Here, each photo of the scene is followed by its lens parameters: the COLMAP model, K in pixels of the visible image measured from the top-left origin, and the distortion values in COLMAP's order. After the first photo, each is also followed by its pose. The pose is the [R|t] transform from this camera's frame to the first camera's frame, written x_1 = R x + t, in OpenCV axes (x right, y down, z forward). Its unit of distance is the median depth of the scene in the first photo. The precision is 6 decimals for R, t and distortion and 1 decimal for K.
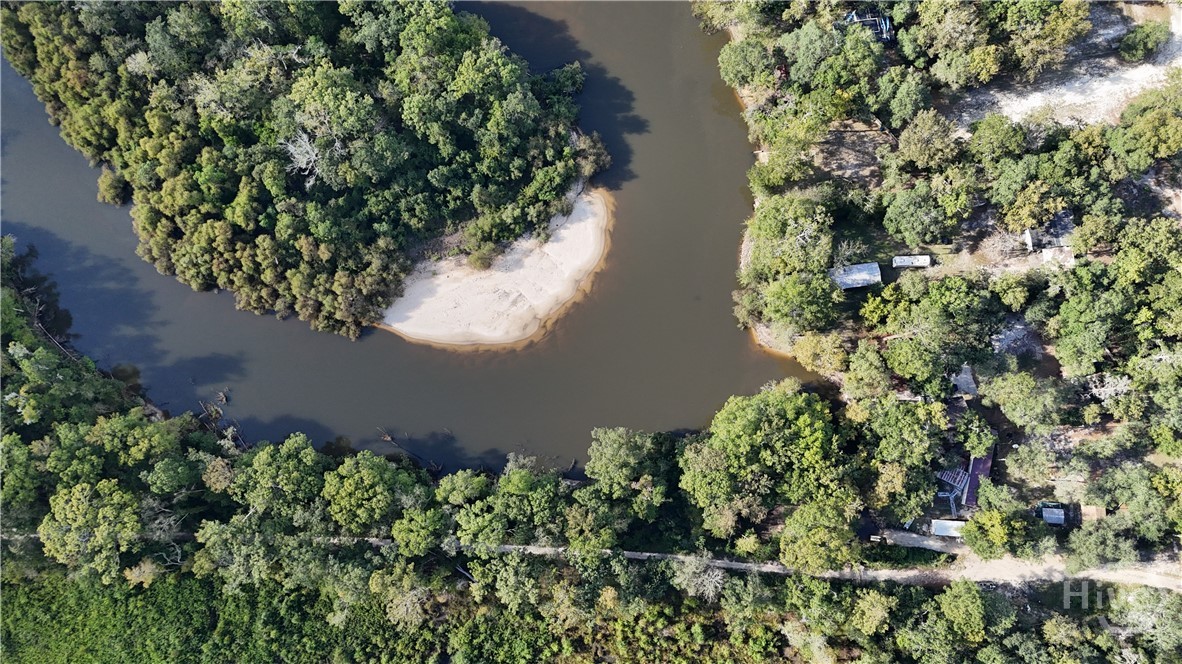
lens RADIAL K [[868.9, 0, 589.6], [0, 868.9, 336.7], [0, 0, 1]] dist [0.071493, -0.070051]
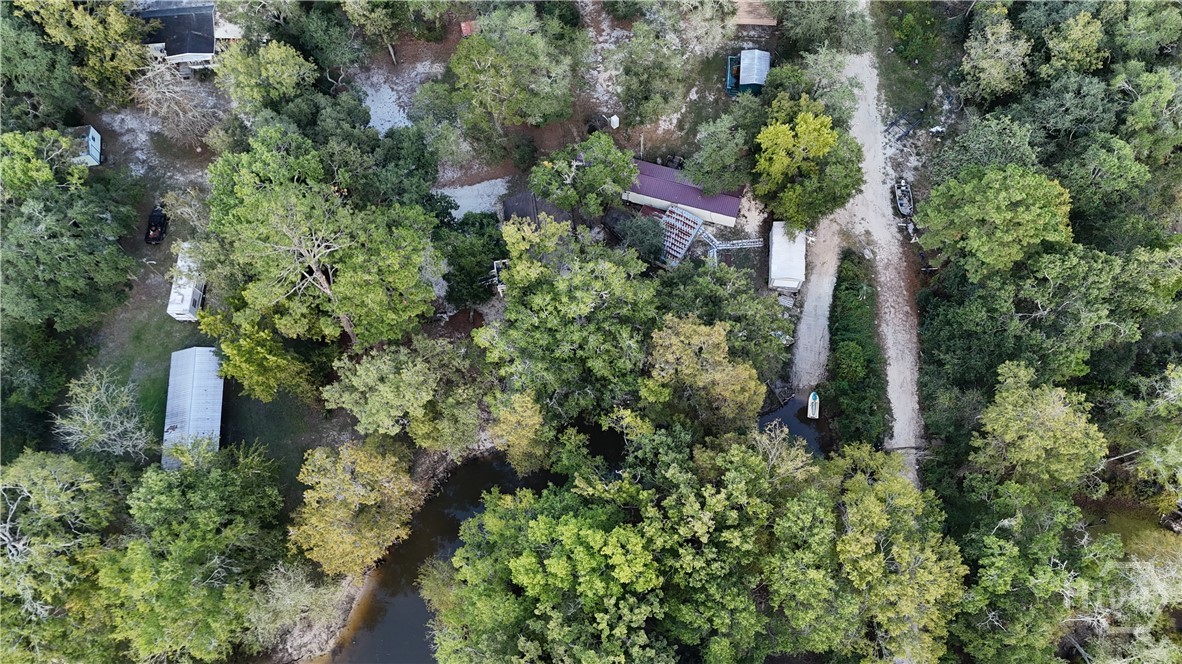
lens RADIAL K [[868.9, 0, 594.8], [0, 868.9, 340.8], [0, 0, 1]] dist [0.071493, -0.070051]
pose [[0.039619, -0.922374, 0.384260, 0.188550], [0.991046, 0.085347, 0.102685, 0.075699], [-0.127509, 0.376751, 0.917497, 0.614465]]
